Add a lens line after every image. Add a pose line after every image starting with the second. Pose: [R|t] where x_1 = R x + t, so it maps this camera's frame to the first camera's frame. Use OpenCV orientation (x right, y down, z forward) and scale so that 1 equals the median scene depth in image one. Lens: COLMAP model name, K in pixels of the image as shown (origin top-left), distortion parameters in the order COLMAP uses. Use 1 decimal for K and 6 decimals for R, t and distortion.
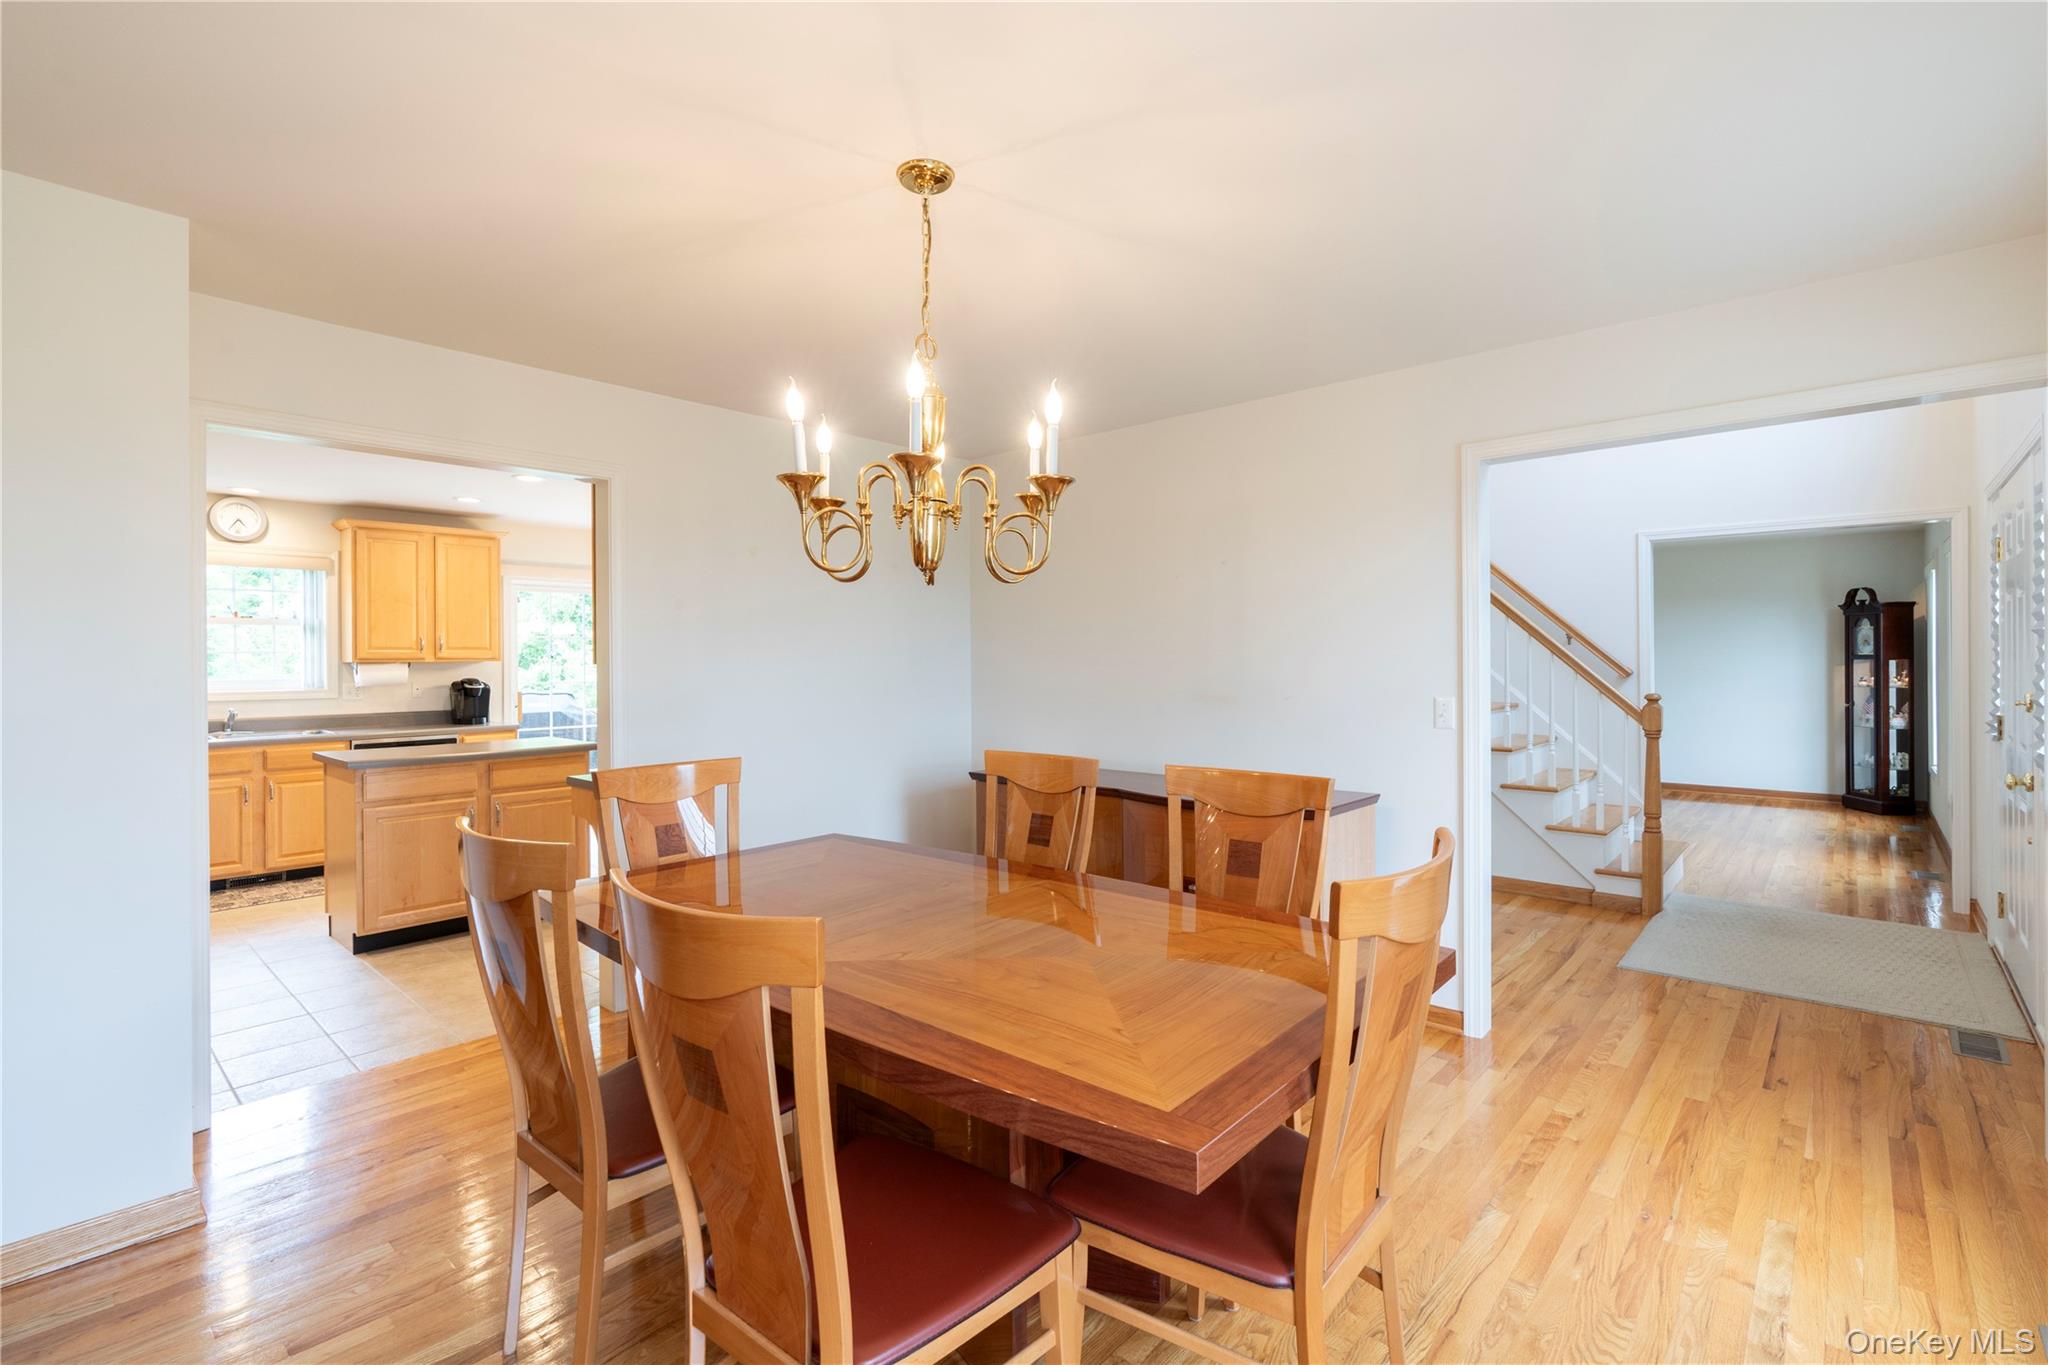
lens RADIAL K [[927.3, 0, 1032.4], [0, 927.3, 664.0], [0, 0, 1]] dist [-0.010293, 0.003947]
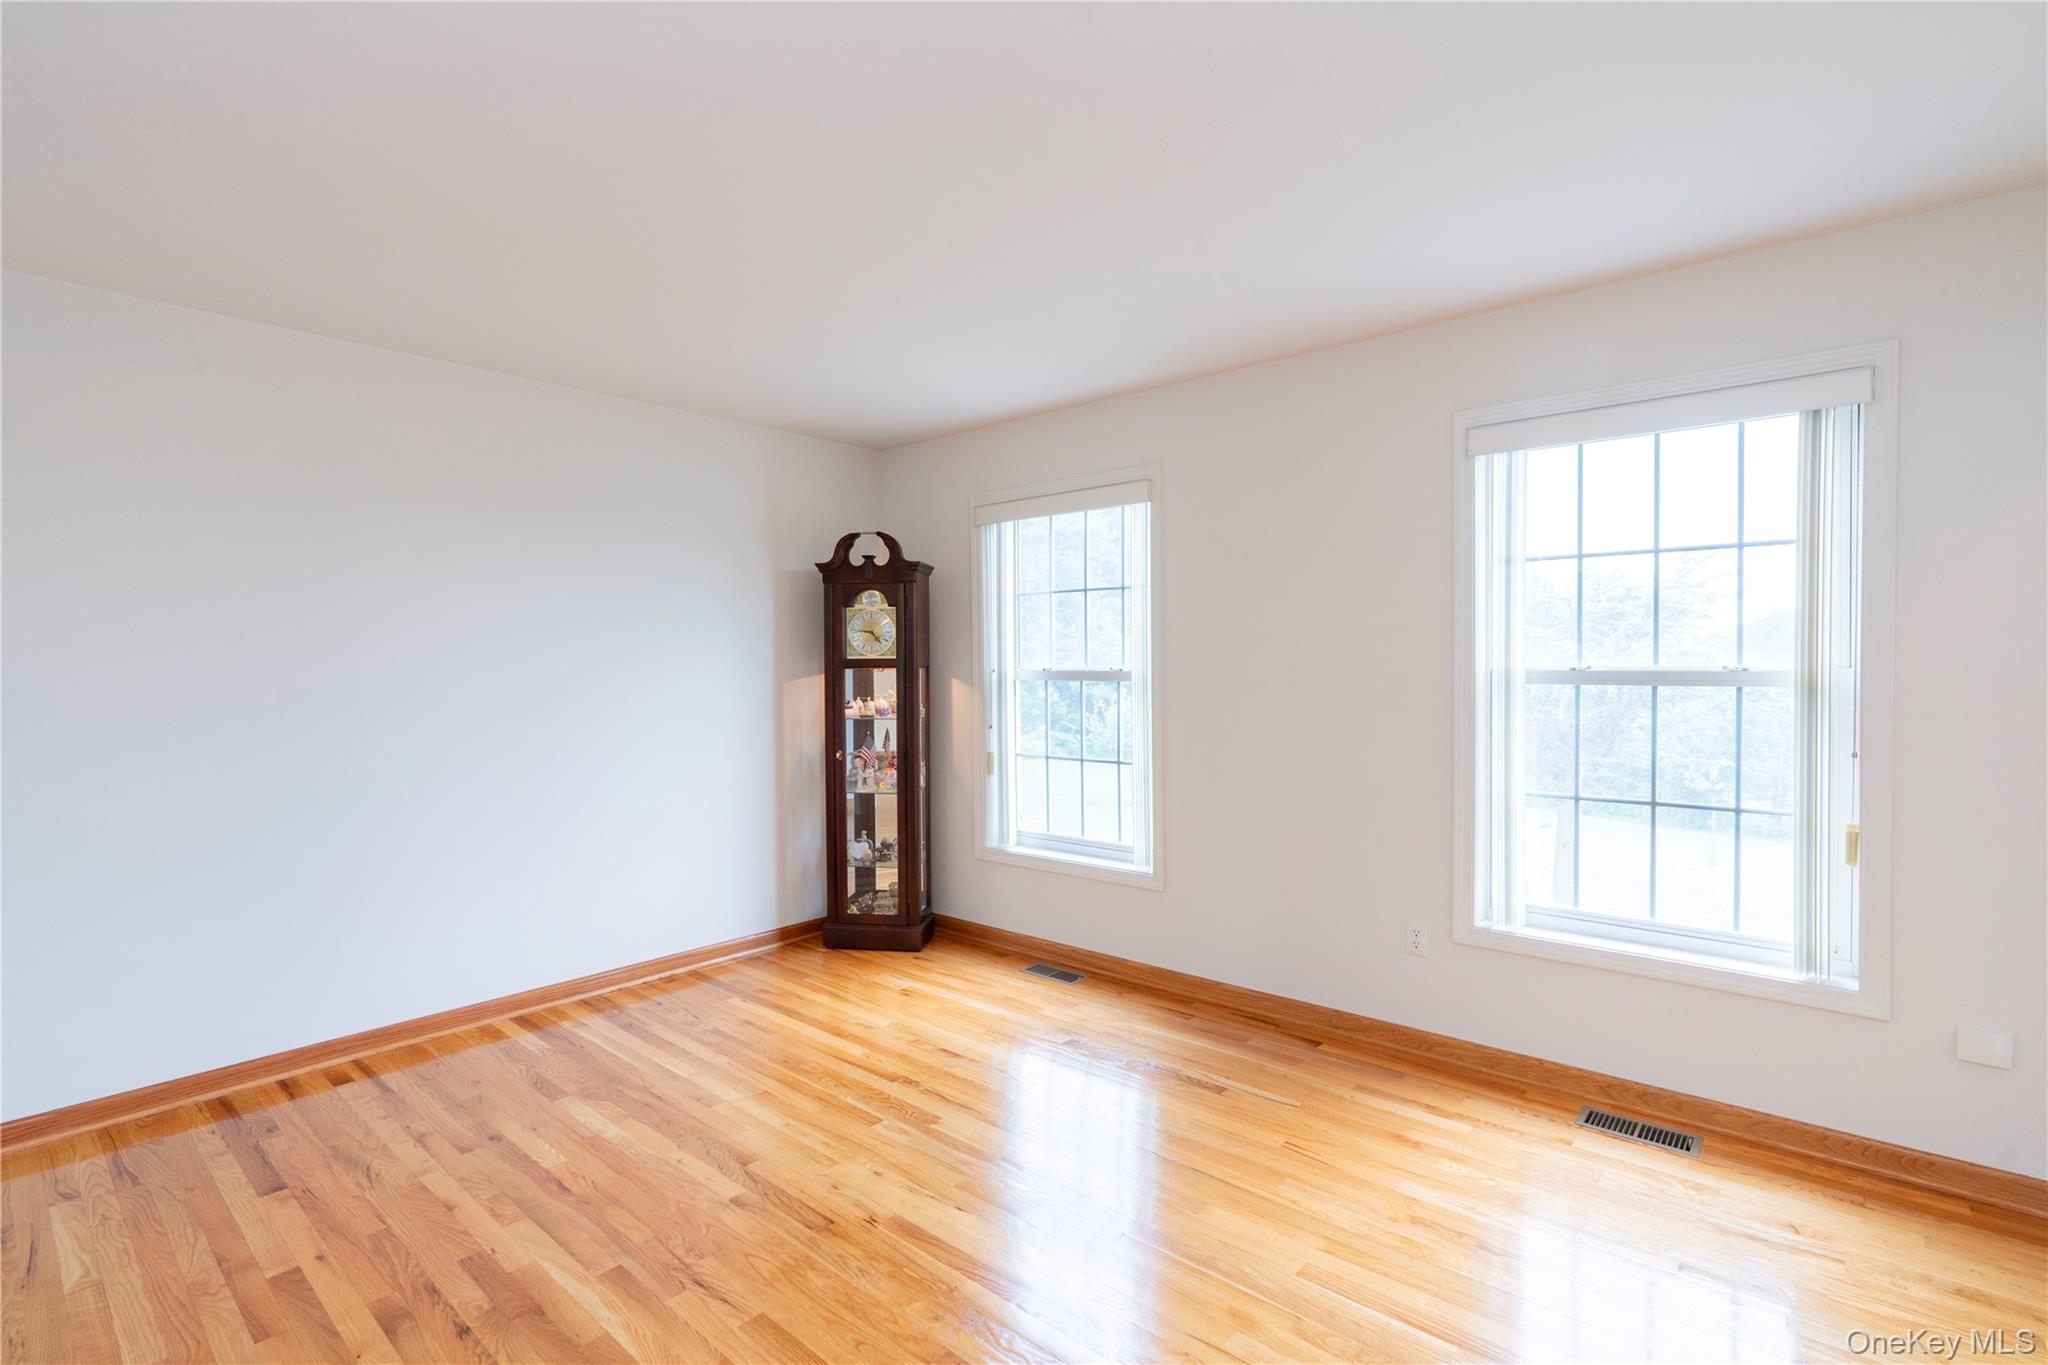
lens RADIAL K [[927.3, 0, 1012.2], [0, 927.3, 690.0], [0, 0, 1]] dist [-0.010293, 0.003947]
pose [[-0.008901, -0.016570, 0.999823, 0.361285], [0.004203, 0.999853, 0.016608, -0.000559], [-0.999952, 0.004350, -0.008831, 0.918559]]
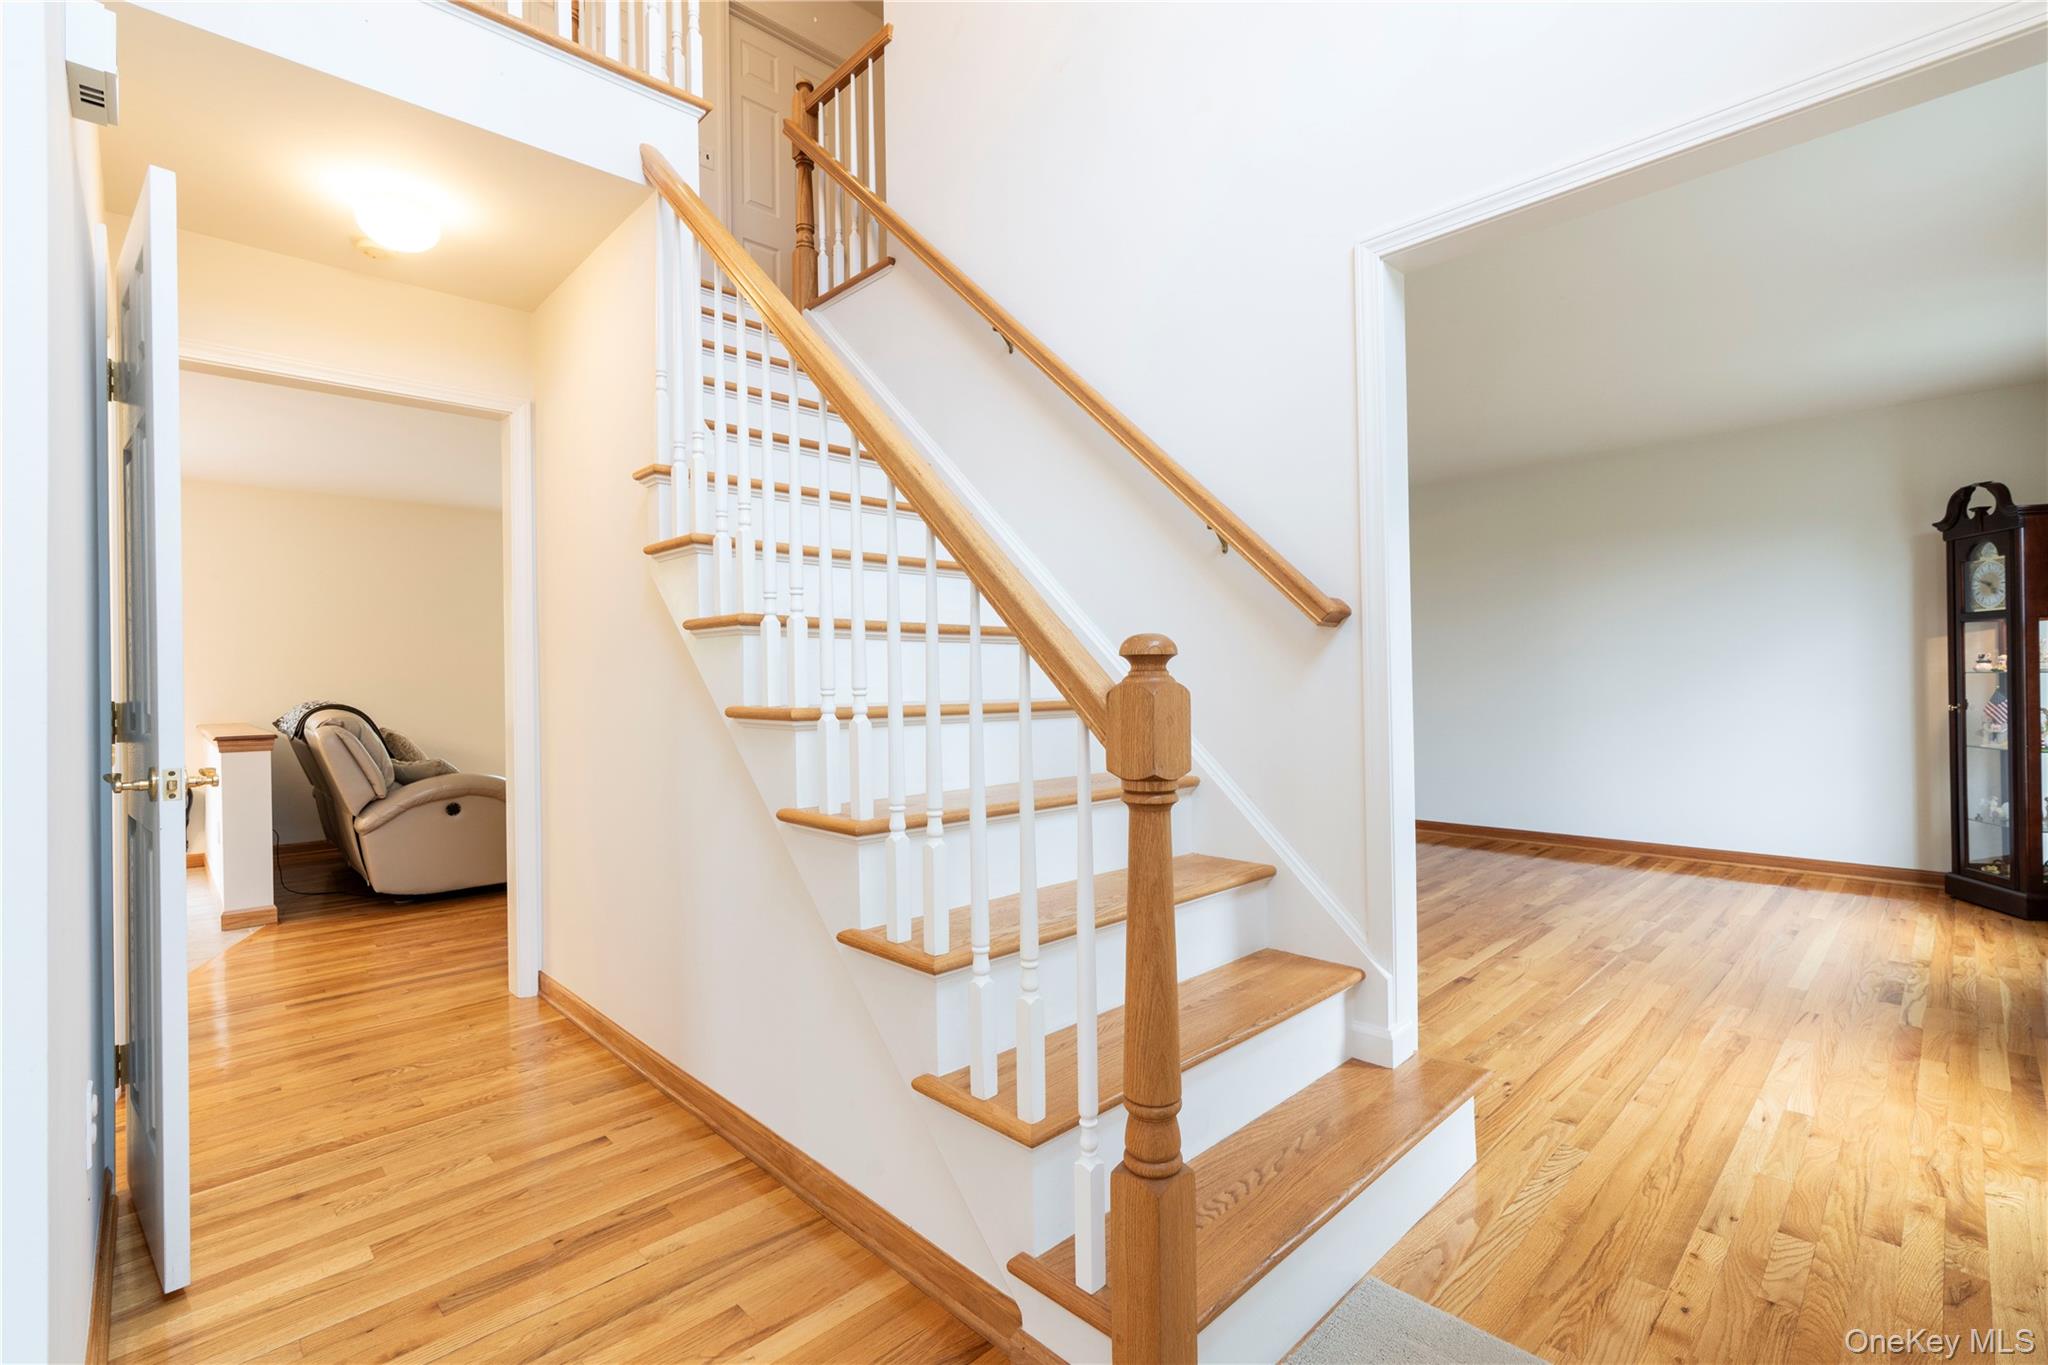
lens RADIAL K [[927.3, 0, 1017.1], [0, 927.3, 677.9], [0, 0, 1]] dist [-0.010293, 0.003947]
pose [[0.997545, -0.006995, -0.069683, 0.383614], [0.006711, 0.999968, -0.004306, 0.026502], [0.069711, 0.003828, 0.997560, 0.433636]]
